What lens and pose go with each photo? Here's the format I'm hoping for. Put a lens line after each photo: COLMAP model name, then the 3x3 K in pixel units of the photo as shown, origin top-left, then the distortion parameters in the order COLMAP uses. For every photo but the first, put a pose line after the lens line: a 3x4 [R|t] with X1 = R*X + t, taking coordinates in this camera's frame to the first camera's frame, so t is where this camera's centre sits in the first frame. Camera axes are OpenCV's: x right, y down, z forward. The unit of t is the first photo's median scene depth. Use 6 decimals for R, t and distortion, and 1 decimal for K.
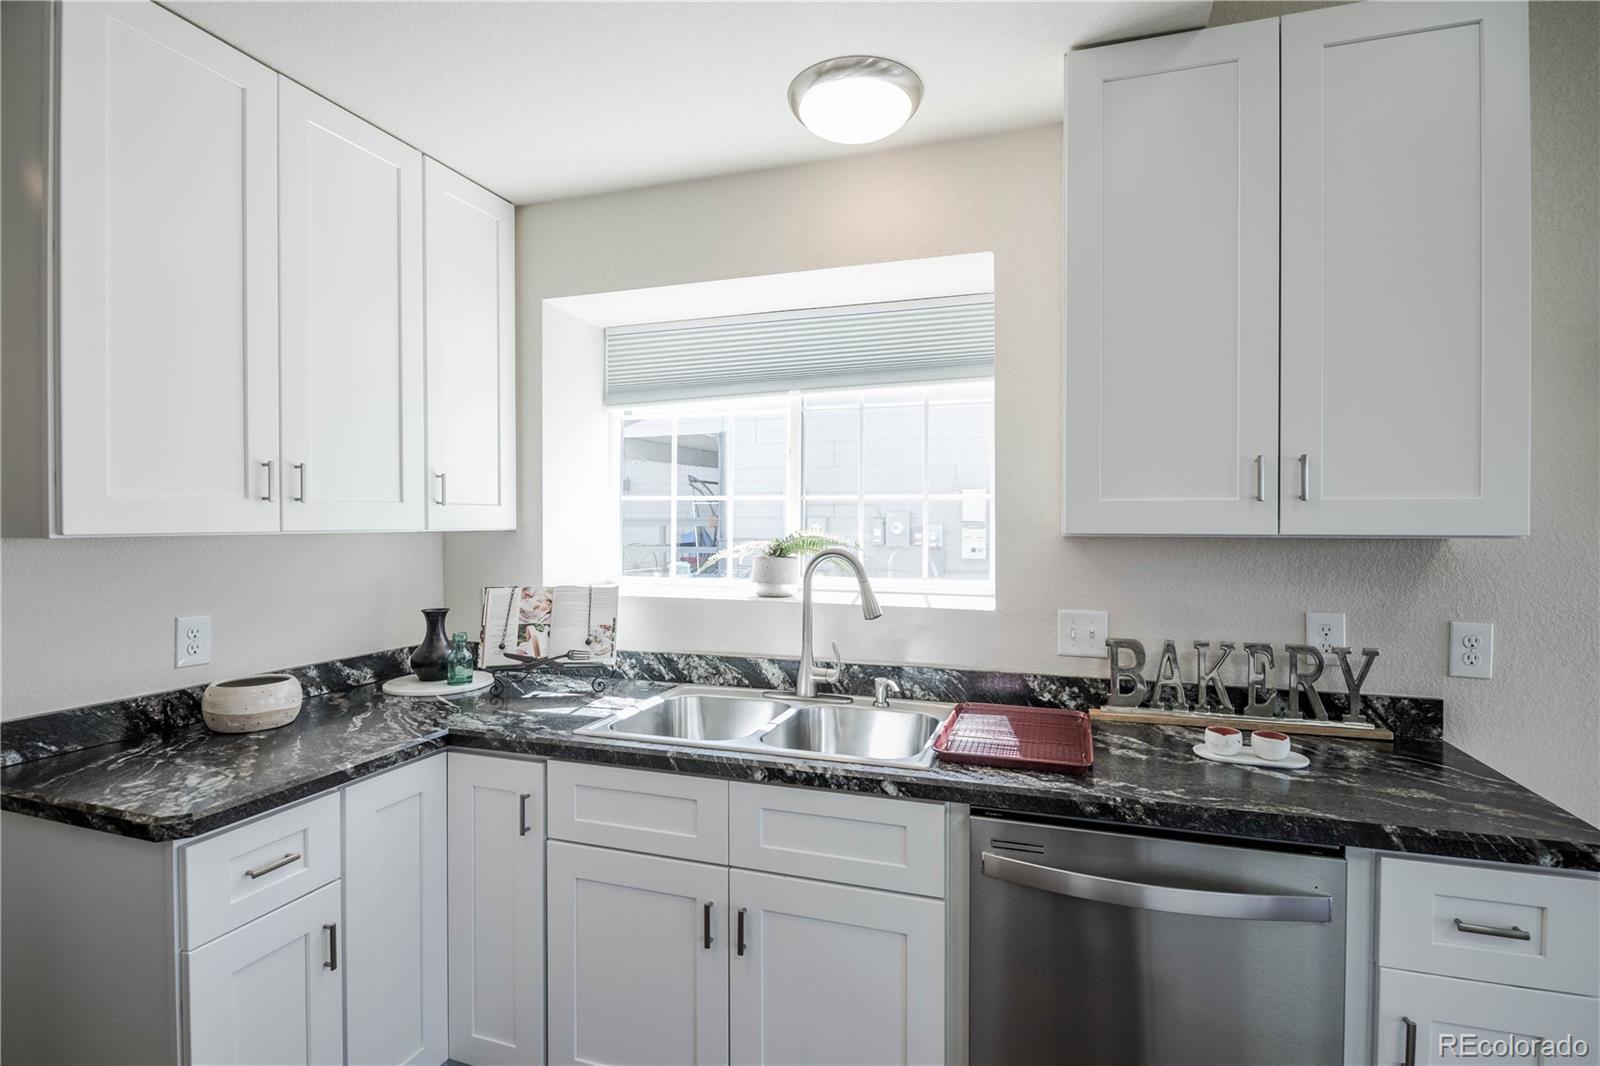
lens RADIAL K [[791.8, 0, 800.0], [0, 791.8, 533.0], [0, 0, 1]] dist [-0.003119, -0.000821]
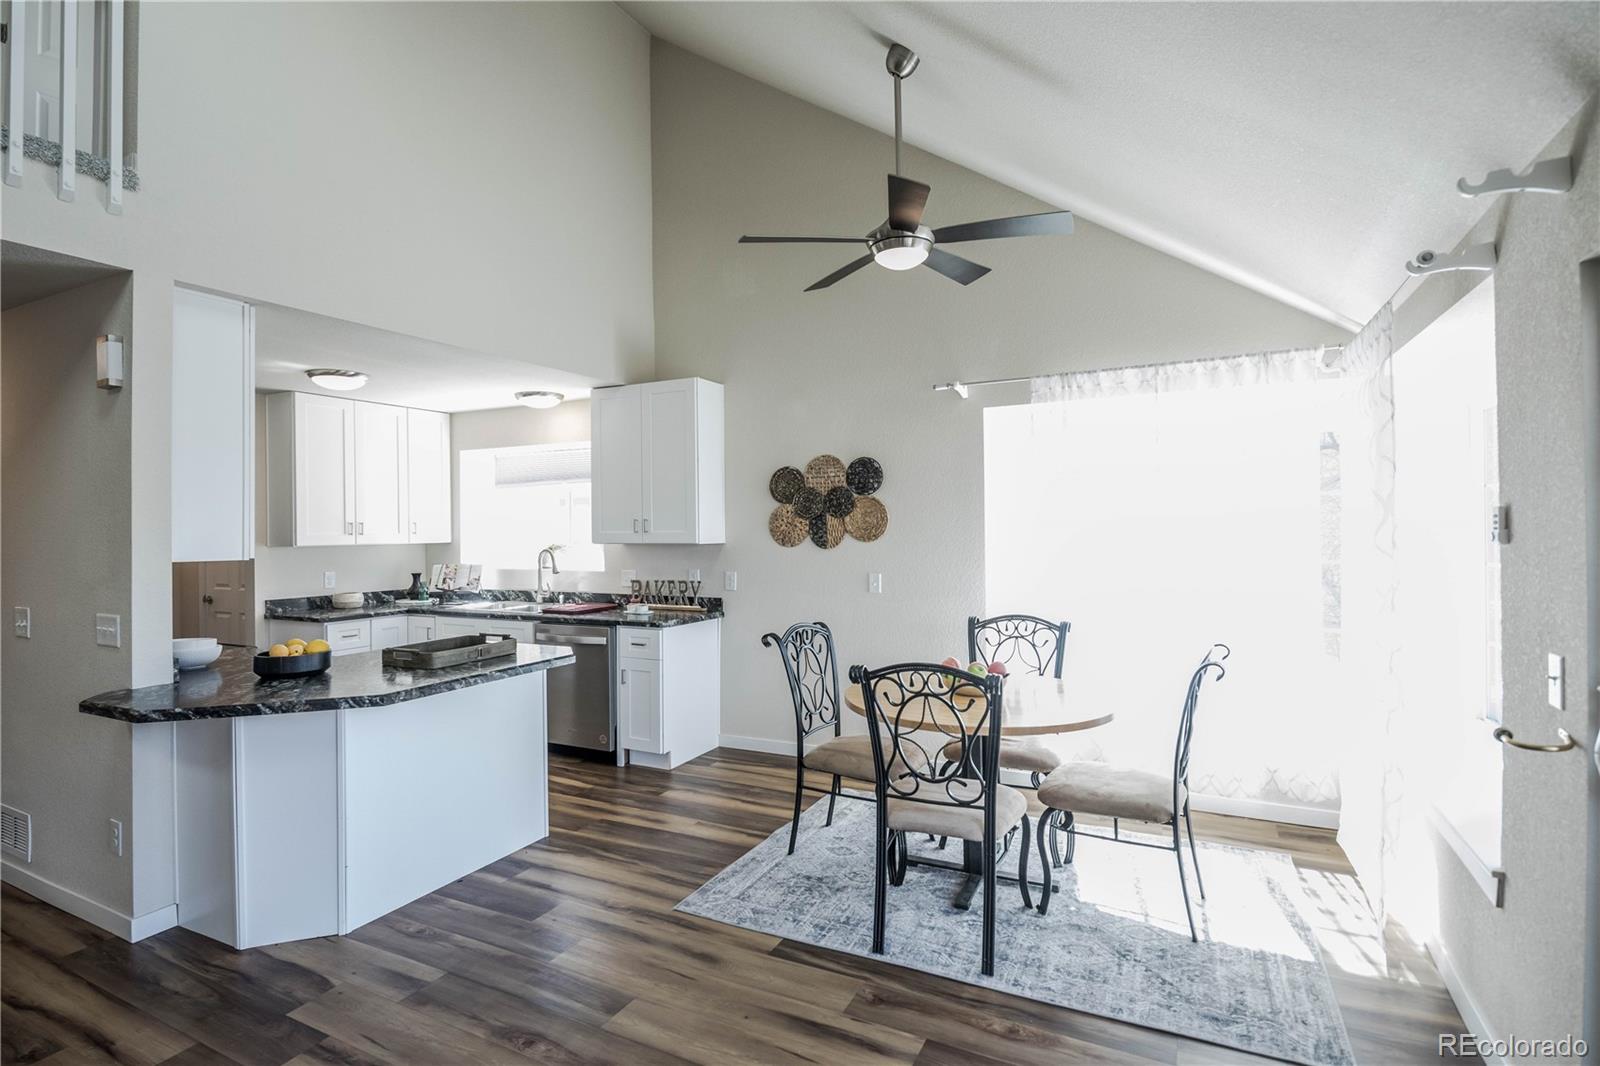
lens RADIAL K [[802.4, 0, 832.1], [0, 802.4, 524.1], [0, 0, 1]] dist [-0.002851, -0.001148]
pose [[0.996484, -0.007729, -0.083425, 1.408310], [0.006449, 0.999858, -0.015598, -0.018282], [0.083533, 0.015006, 0.996392, -1.899379]]
